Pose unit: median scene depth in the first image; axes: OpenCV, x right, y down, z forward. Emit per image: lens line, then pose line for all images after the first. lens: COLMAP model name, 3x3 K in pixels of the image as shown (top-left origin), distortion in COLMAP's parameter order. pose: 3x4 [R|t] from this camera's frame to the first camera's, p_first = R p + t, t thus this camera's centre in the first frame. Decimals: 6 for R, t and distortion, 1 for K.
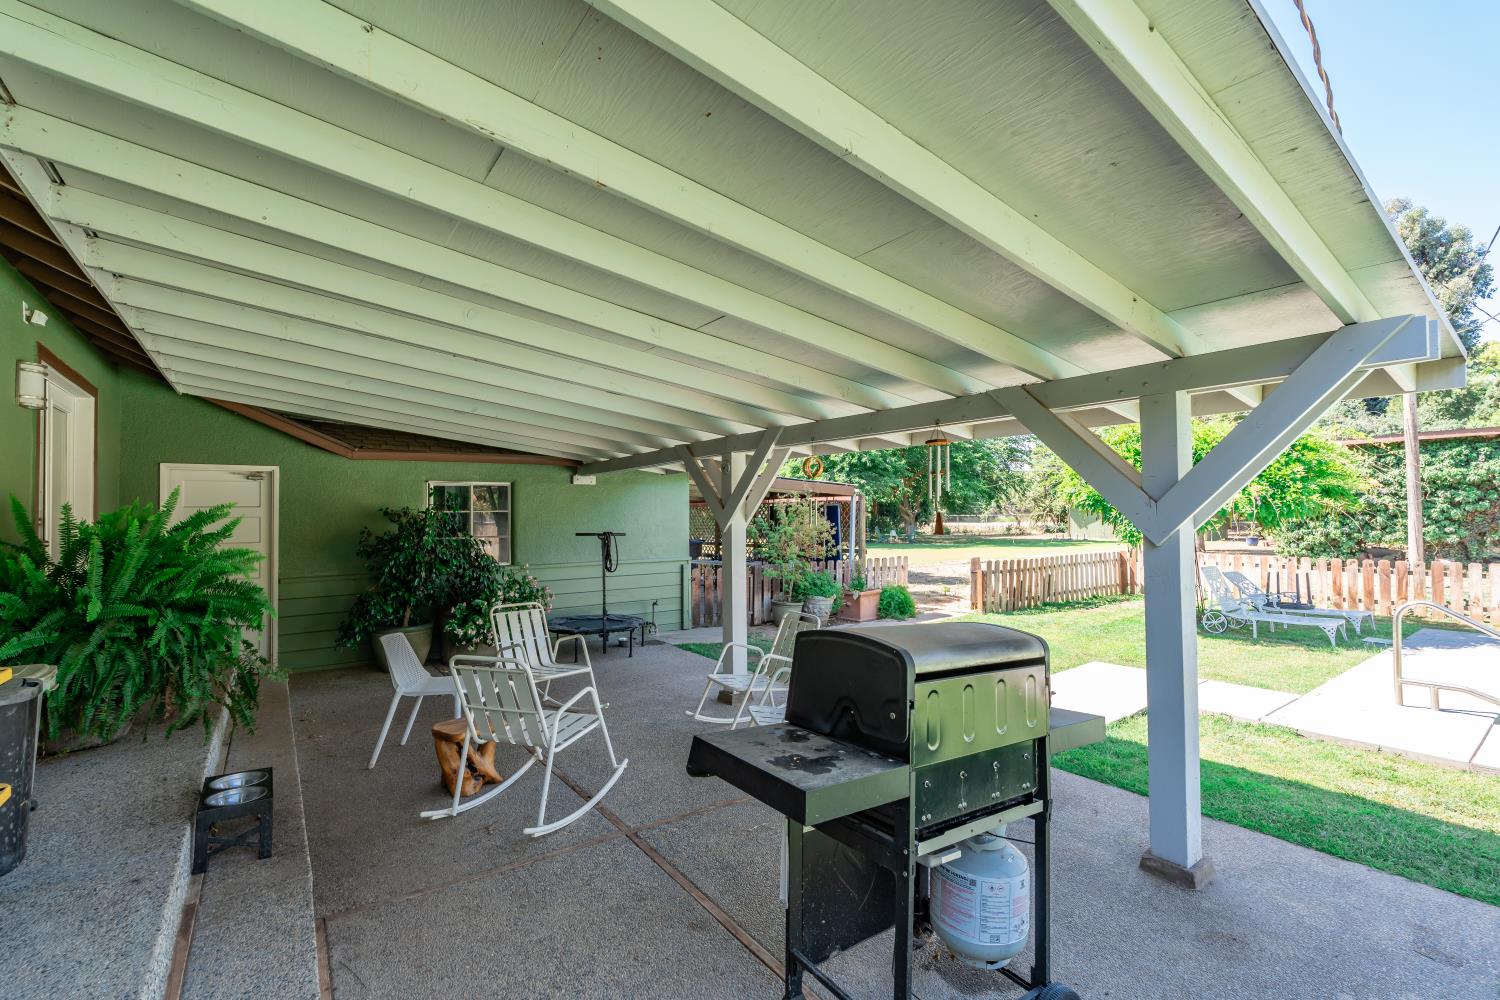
lens RADIAL K [[651.4, 0, 750.0], [0, 651.4, 500.0], [0, 0, 1]] dist [-0.004809, -0.000097]
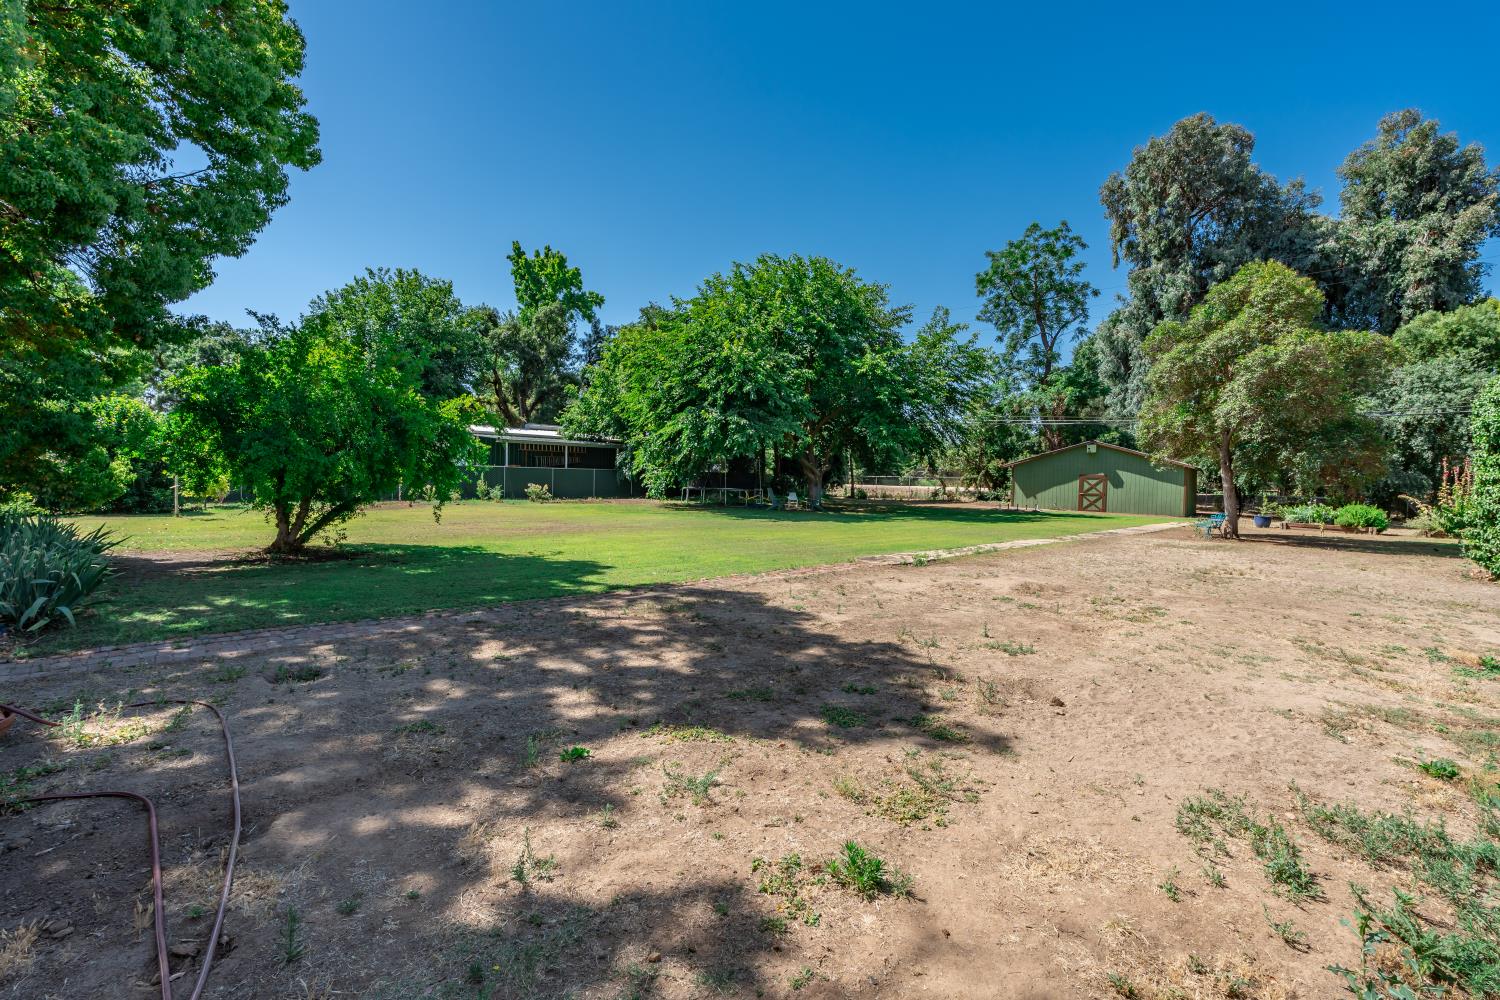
lens RADIAL K [[651.4, 0, 750.0], [0, 651.4, 500.0], [0, 0, 1]] dist [-0.004809, -0.000097]
pose [[0.992285, 0.024088, 0.121613, 0.089891], [-0.032062, 0.997432, 0.064048, 0.008611], [-0.119758, -0.067453, 0.990509, 0.292734]]
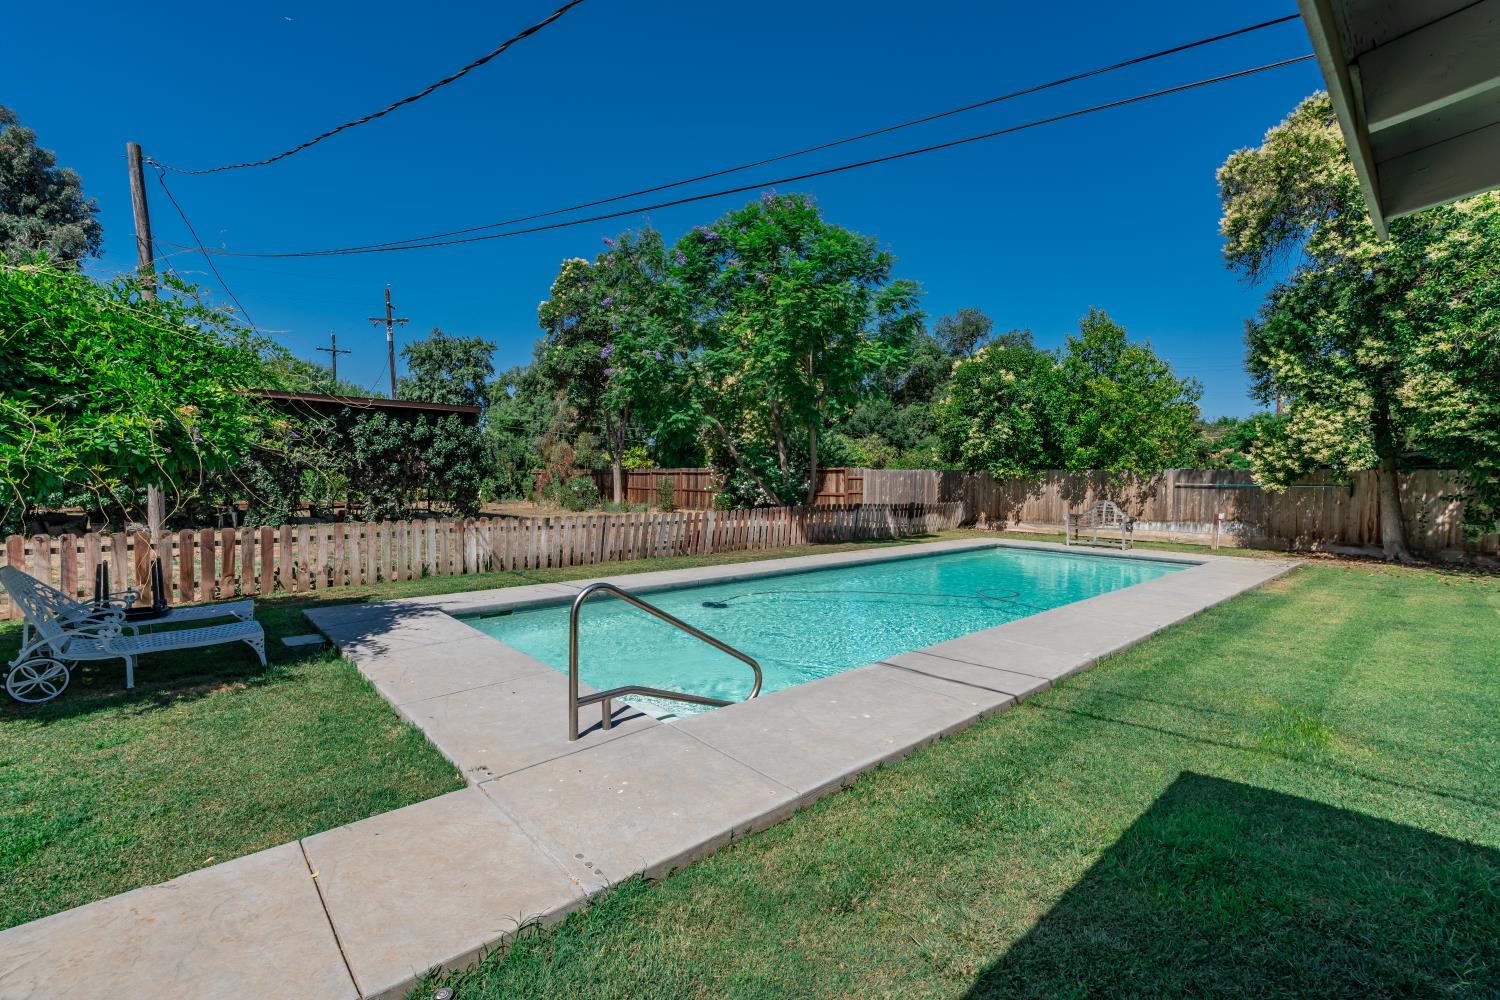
lens RADIAL K [[651.4, 0, 750.0], [0, 651.4, 500.0], [0, 0, 1]] dist [-0.004809, -0.000097]
pose [[-0.106061, -0.027828, 0.993970, 0.037205], [-0.031671, 0.999196, 0.024595, 0.004872], [-0.993855, -0.028872, -0.106857, 0.110520]]
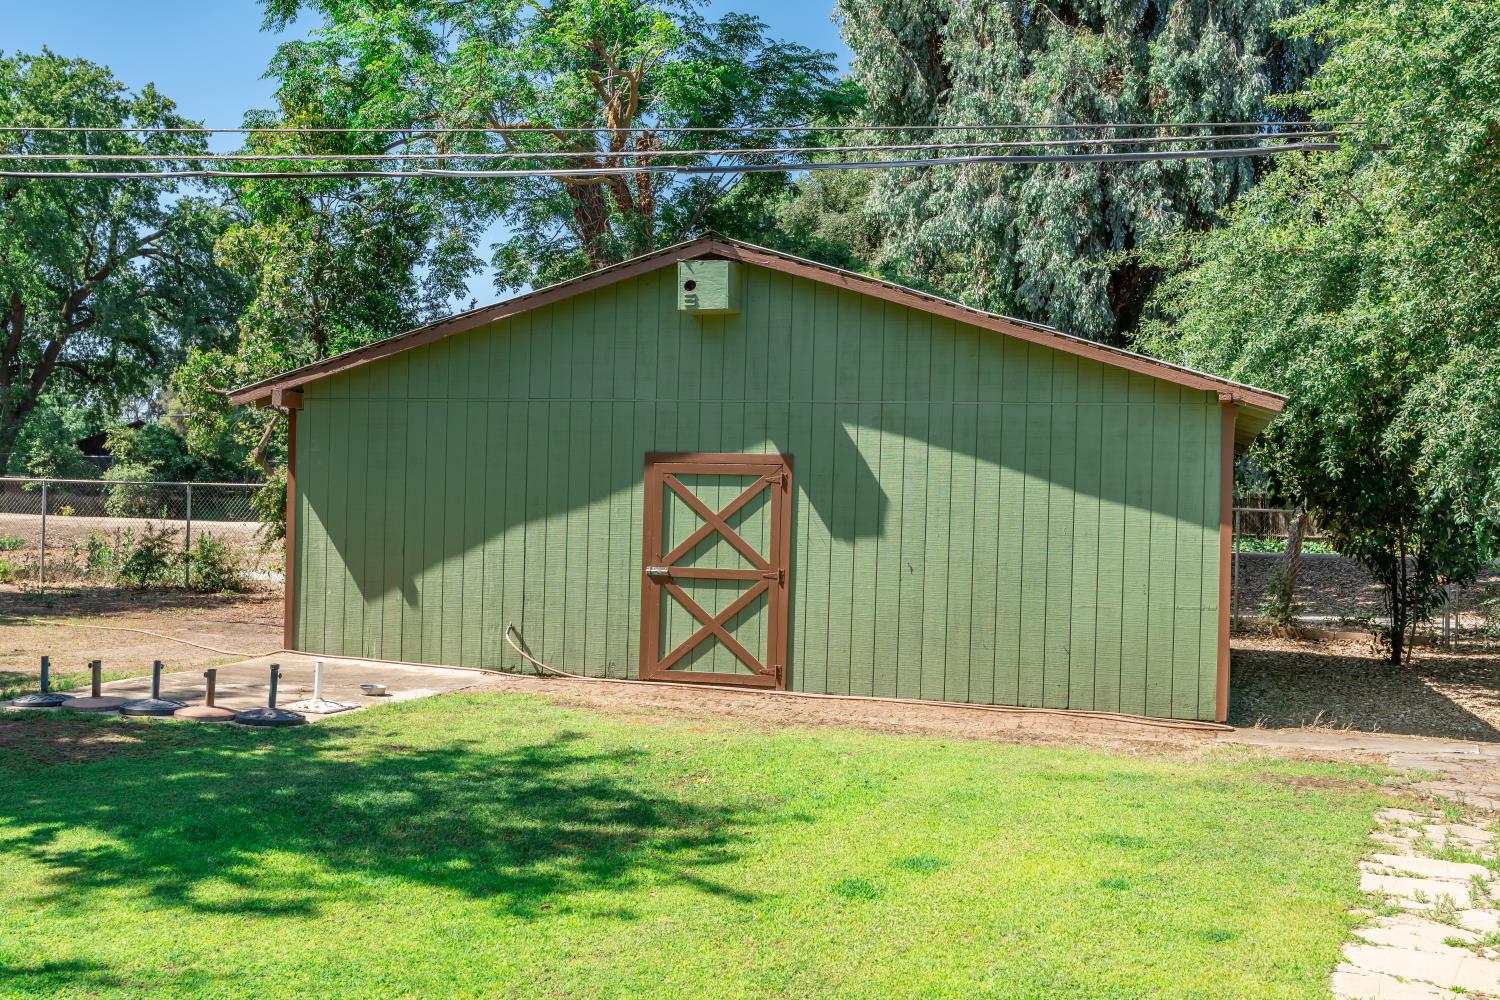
lens RADIAL K [[1589.1, 0, 750.0], [0, 1589.1, 500.0], [0, 0, 1]] dist [0.004705, 0.002523]
pose [[0.870600, 0.032675, 0.490906, 0.510678], [-0.047761, 0.998692, 0.018230, 0.019894], [-0.489668, -0.039317, 0.871022, 0.829796]]
